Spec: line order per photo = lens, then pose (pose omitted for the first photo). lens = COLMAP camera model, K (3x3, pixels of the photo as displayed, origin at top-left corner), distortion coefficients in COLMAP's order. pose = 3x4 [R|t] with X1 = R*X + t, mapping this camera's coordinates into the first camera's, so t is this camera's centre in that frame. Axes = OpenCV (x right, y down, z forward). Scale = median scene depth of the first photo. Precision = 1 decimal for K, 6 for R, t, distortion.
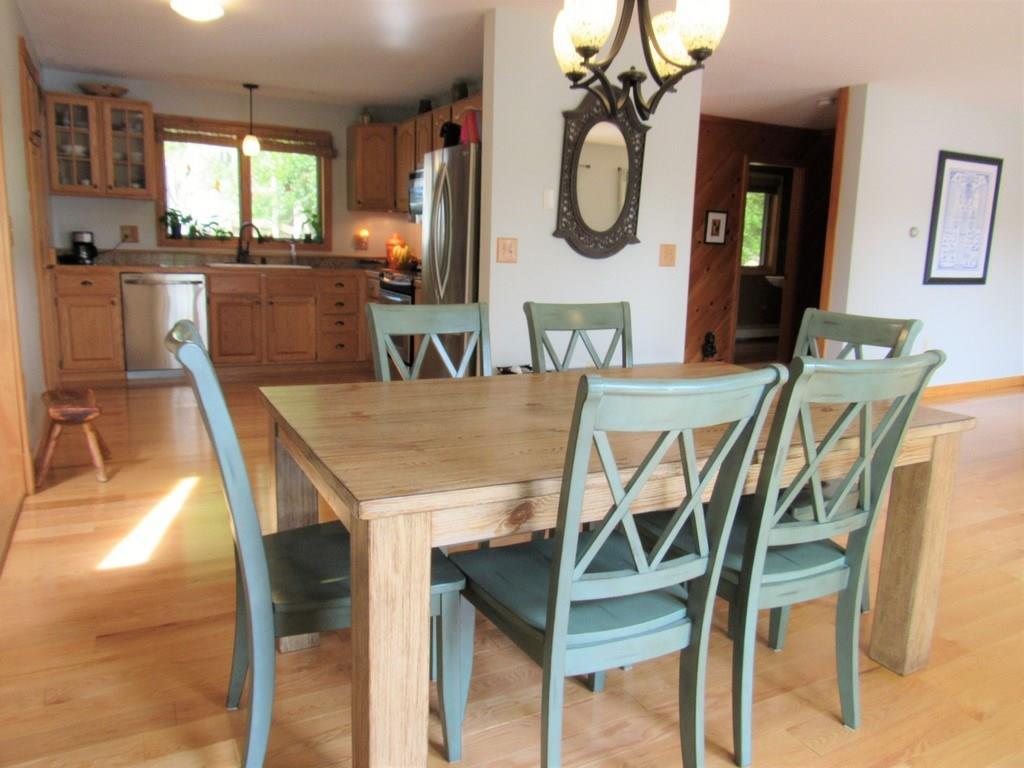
lens RADIAL K [[740.9, 0, 513.3], [0, 740.9, 390.0], [0, 0, 1]] dist [-0.026766, 0.006289]
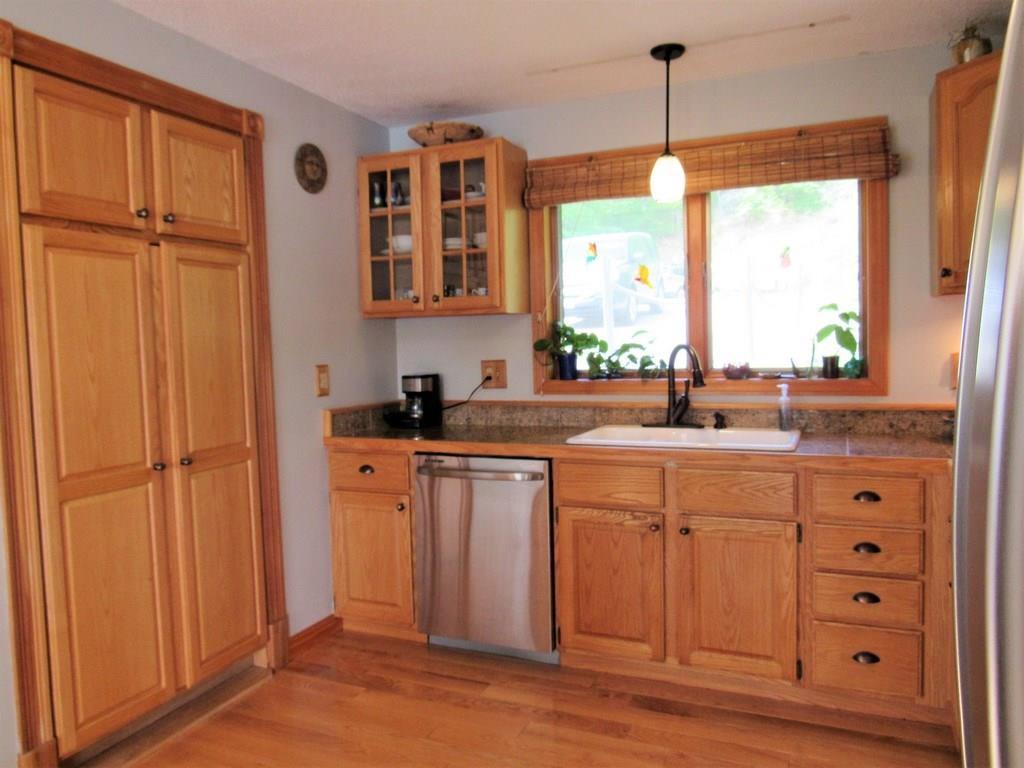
lens RADIAL K [[740.9, 0, 511.2], [0, 740.9, 383.7], [0, 0, 1]] dist [-0.026766, 0.006289]
pose [[0.611677, -0.006332, -0.791082, -0.053981], [-0.100115, 0.991309, -0.085345, -0.156084], [0.784747, 0.131403, 0.605727, 0.658923]]
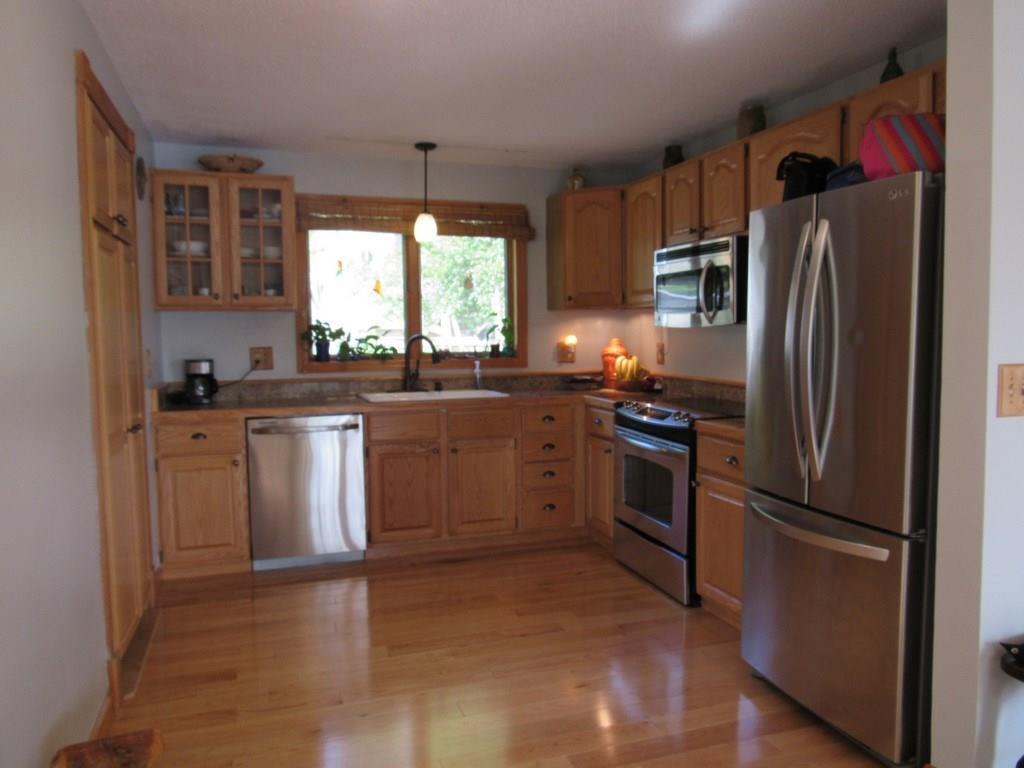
lens RADIAL K [[740.9, 0, 511.2], [0, 740.9, 386.9], [0, 0, 1]] dist [-0.026766, 0.006289]
pose [[0.985969, -0.034569, -0.163312, -0.163740], [0.015166, 0.992827, -0.118592, -0.094809], [0.166240, 0.114451, 0.979421, 0.335090]]
